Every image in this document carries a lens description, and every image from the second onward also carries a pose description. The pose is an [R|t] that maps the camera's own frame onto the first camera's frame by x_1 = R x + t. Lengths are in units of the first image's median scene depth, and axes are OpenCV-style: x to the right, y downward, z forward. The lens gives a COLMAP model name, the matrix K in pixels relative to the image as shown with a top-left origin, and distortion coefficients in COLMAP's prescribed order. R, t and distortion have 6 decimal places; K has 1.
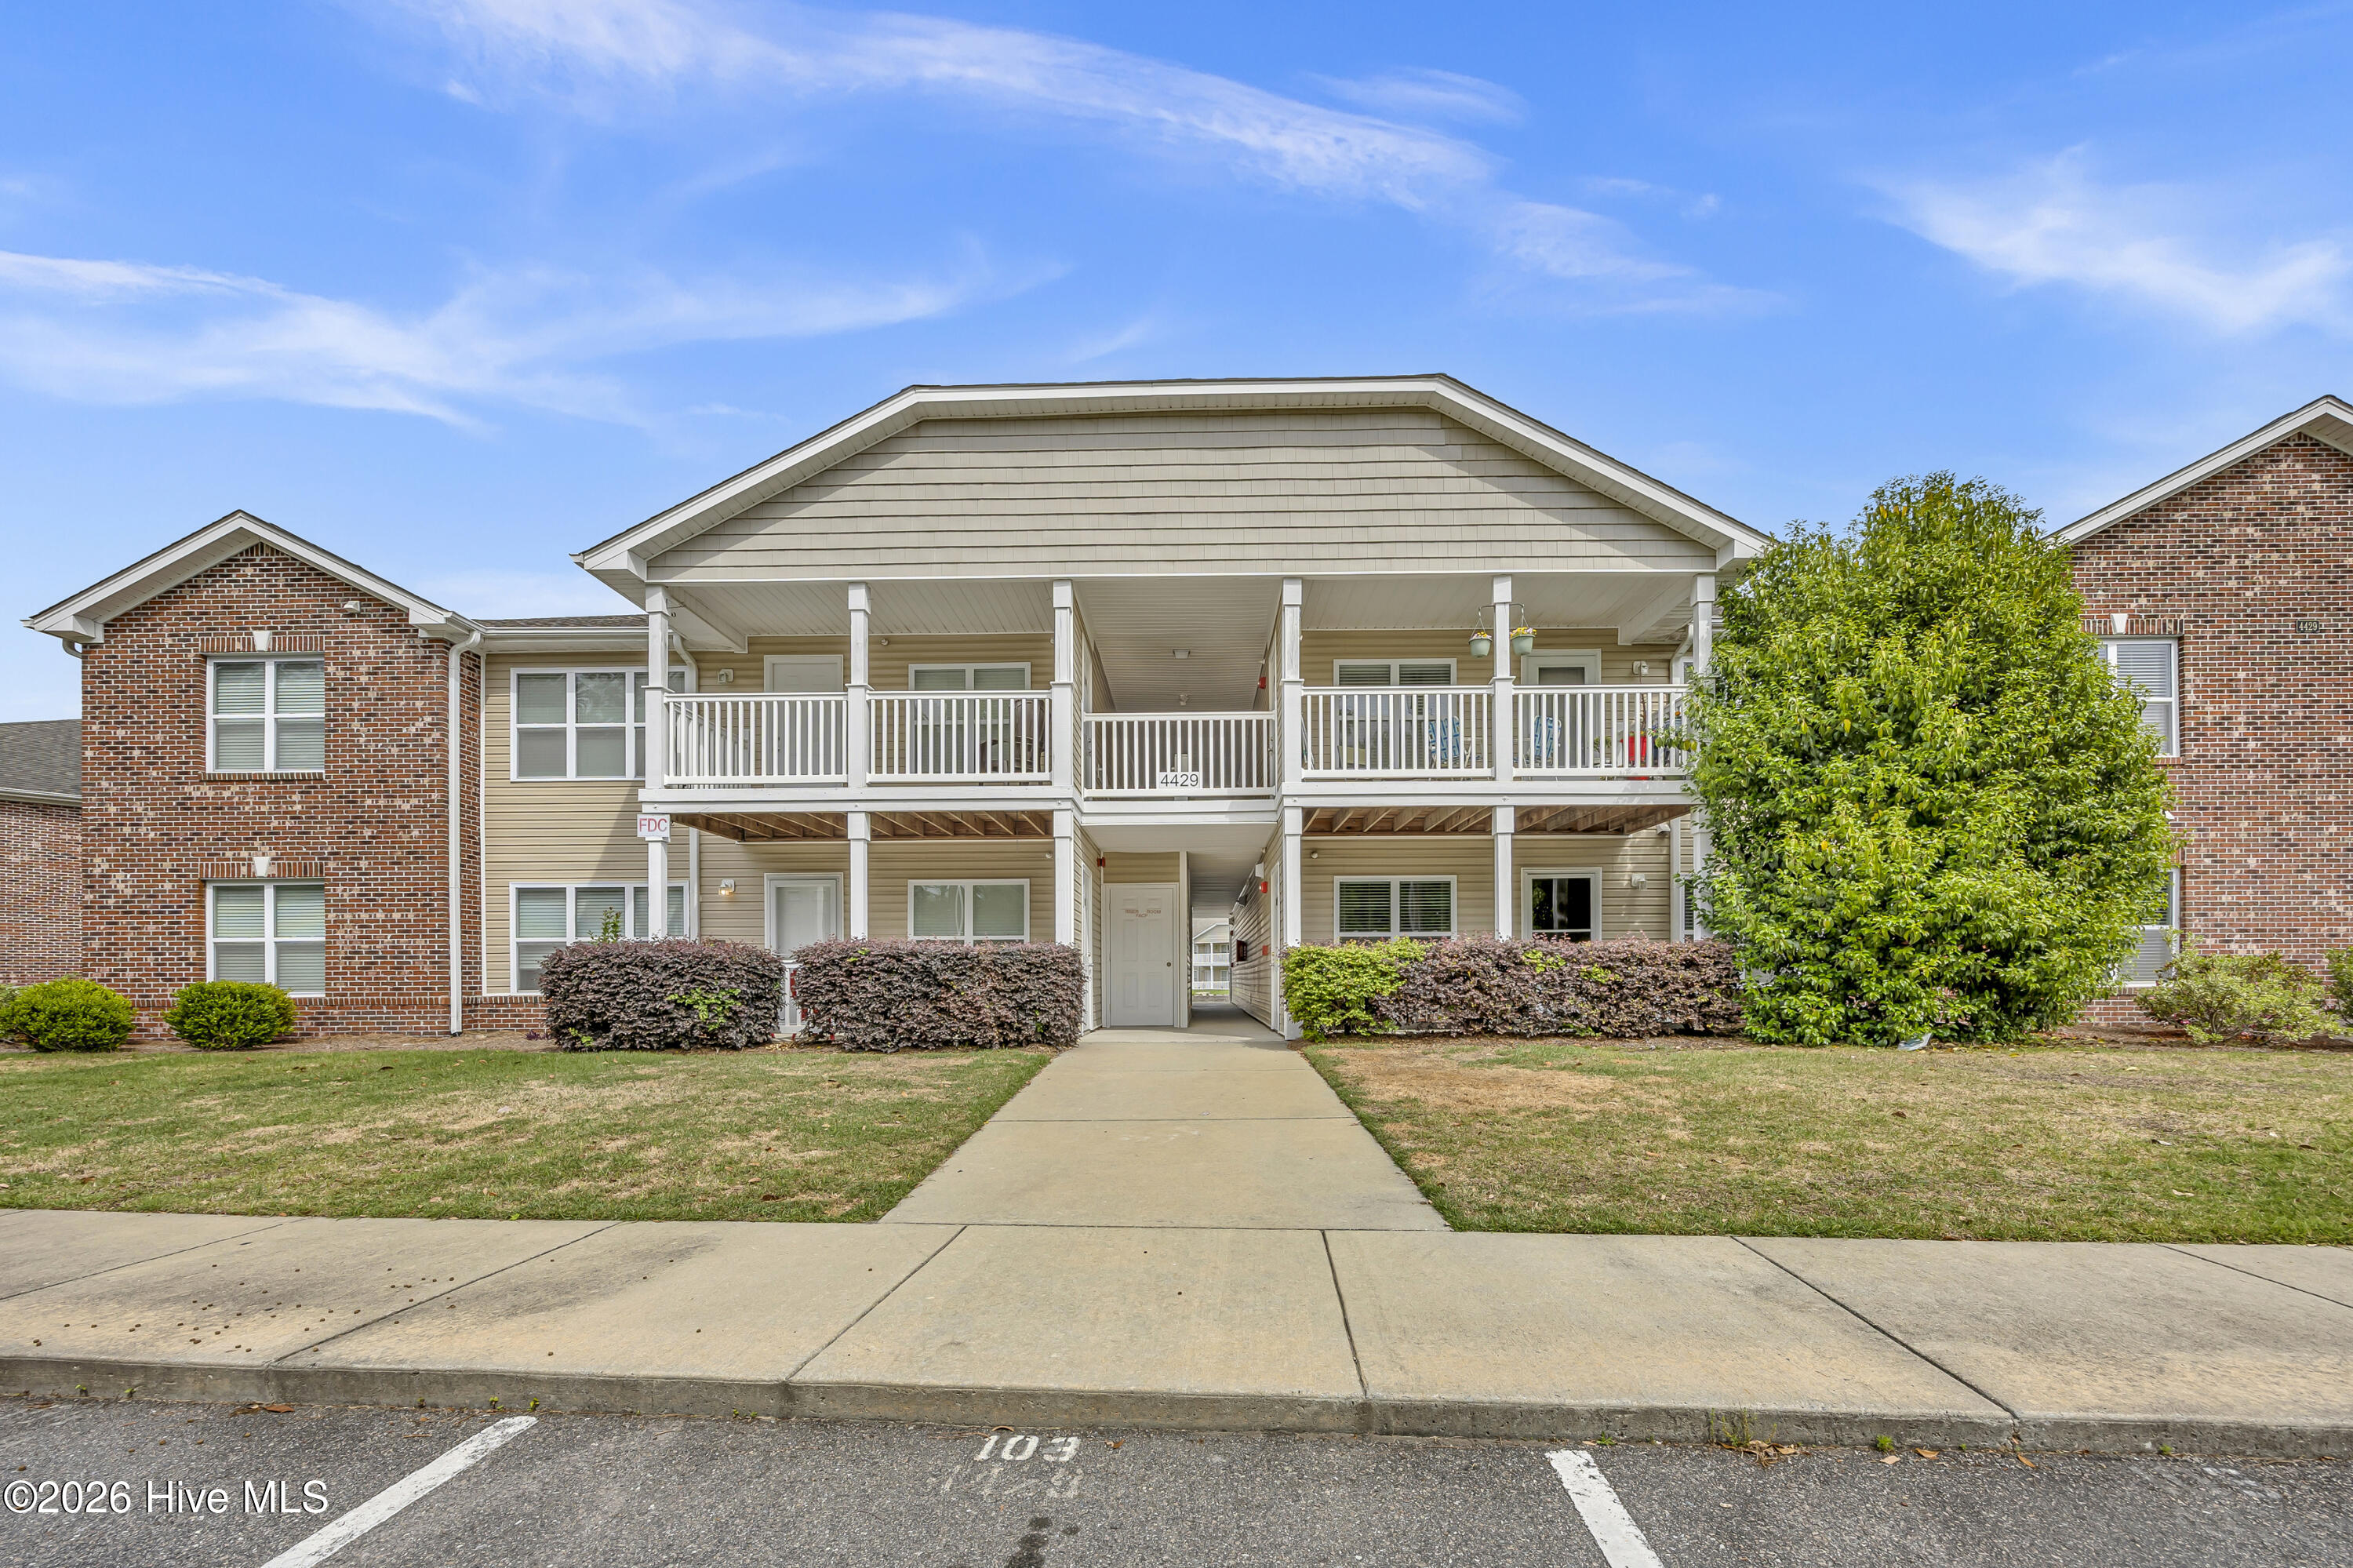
lens RADIAL K [[997.3, 0, 1176.6], [0, 997.3, 879.6], [0, 0, 1]] dist [-0.004055, 0.000771]
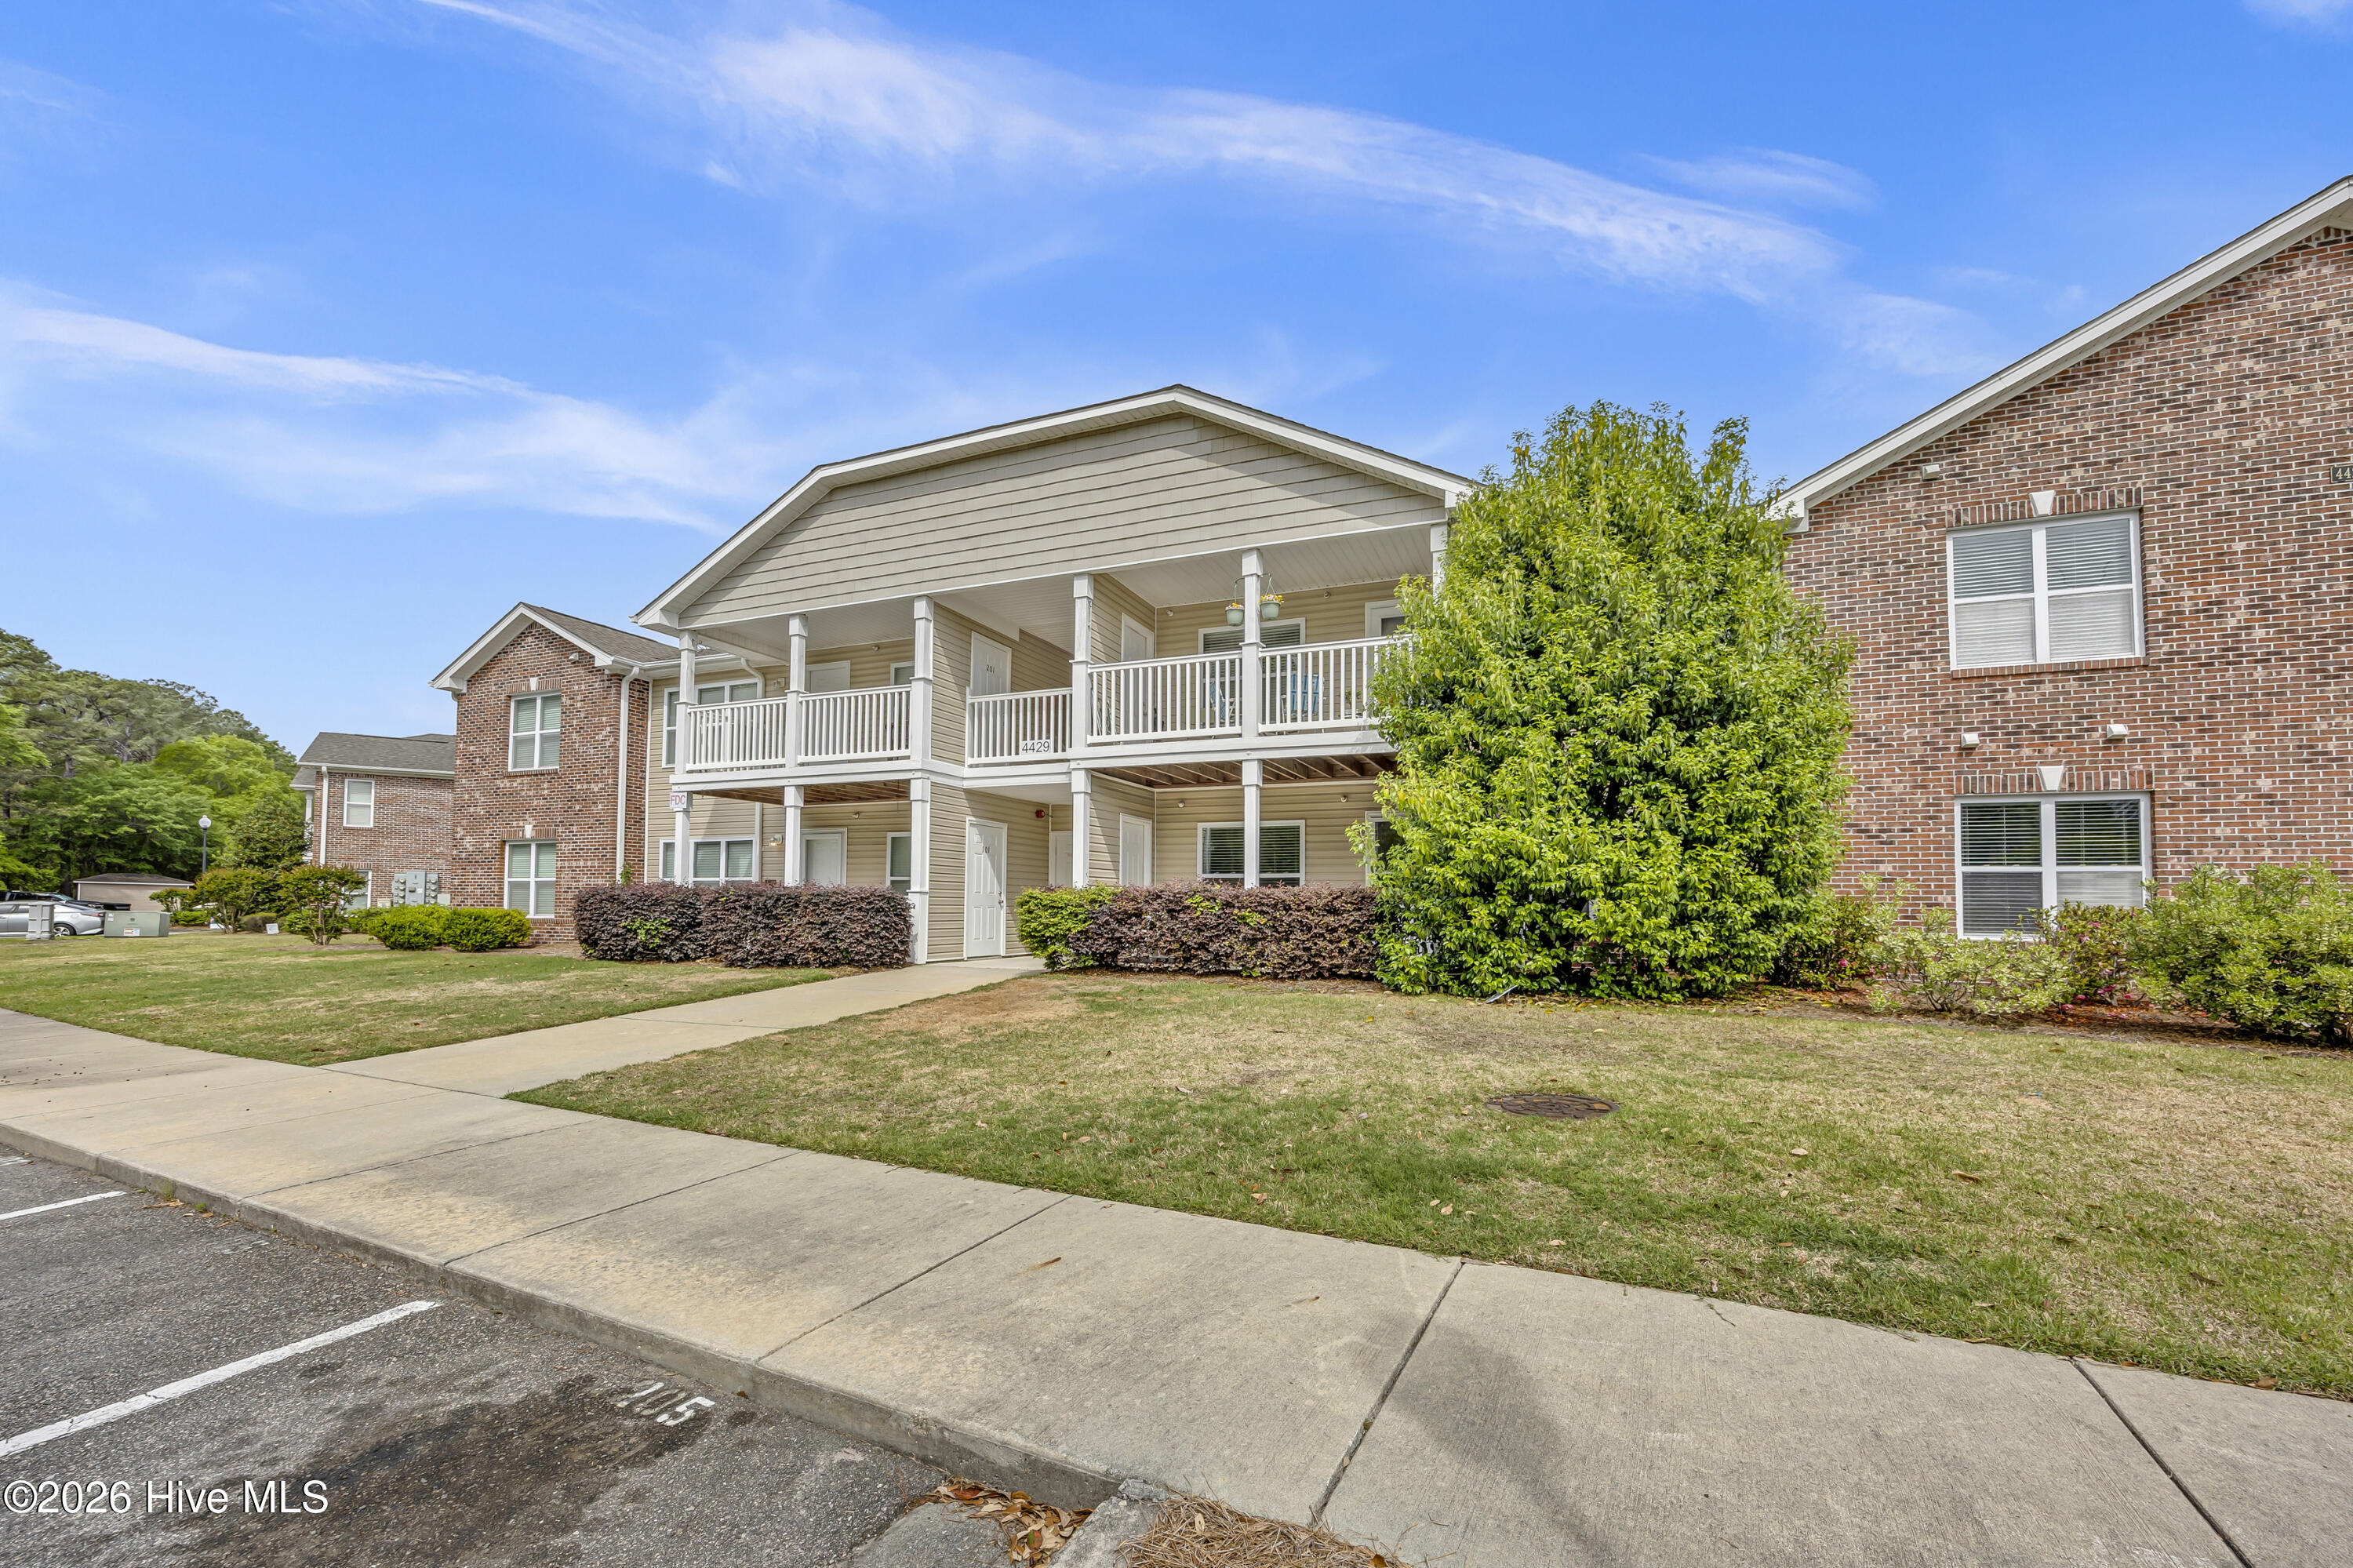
lens RADIAL K [[925.7, 0, 1174.6], [0, 925.7, 768.9], [0, 0, 1]] dist [-0.001126, -0.000600]
pose [[0.934200, -0.040797, -0.354409, 0.543085], [0.023355, 0.998303, -0.053354, -0.010785], [0.355984, 0.041566, 0.933567, 0.025288]]
